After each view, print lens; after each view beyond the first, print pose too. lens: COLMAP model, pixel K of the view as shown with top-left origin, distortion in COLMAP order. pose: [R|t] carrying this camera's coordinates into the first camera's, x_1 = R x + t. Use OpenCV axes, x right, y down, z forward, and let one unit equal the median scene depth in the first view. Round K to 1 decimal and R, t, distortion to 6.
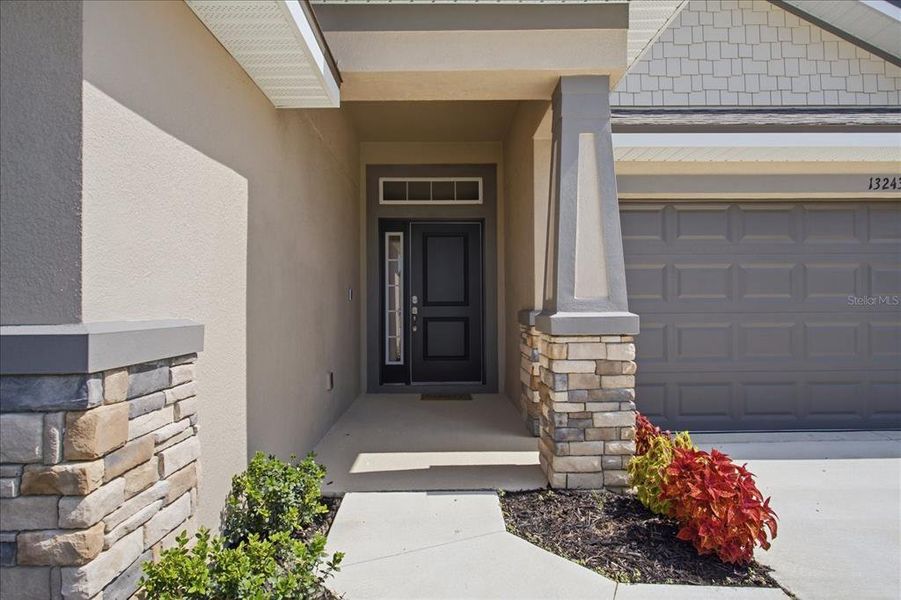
lens RADIAL K [[423.1, 0, 451.3], [0, 423.1, 299.7], [0, 0, 1]] dist [0.001525, 0.001390]
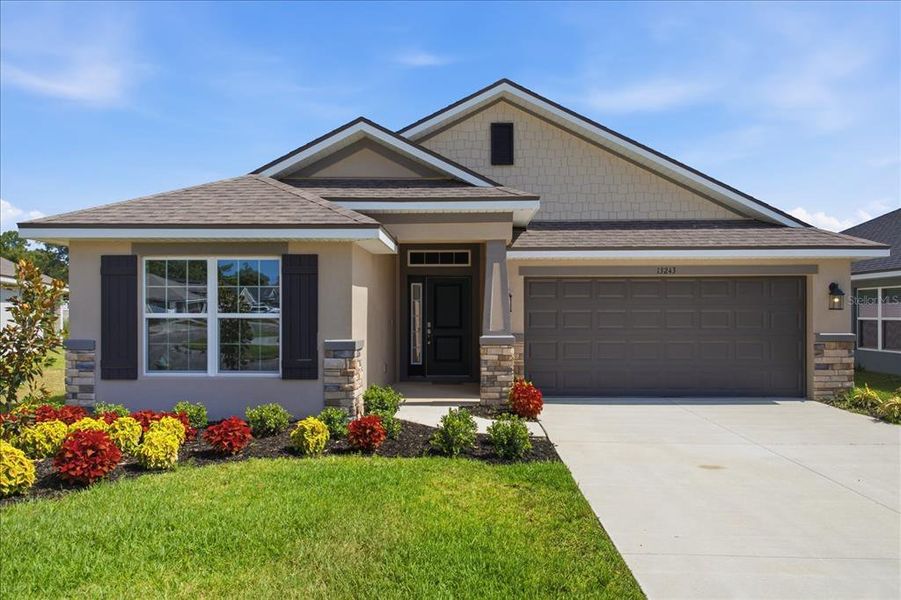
lens RADIAL K [[423.1, 0, 451.3], [0, 423.1, 299.7], [0, 0, 1]] dist [0.001525, 0.001390]
pose [[0.999124, 0.004397, -0.041626, 0.103022], [-0.005987, 0.999254, -0.038144, -0.054100], [0.041427, 0.038360, 0.998405, -0.958776]]
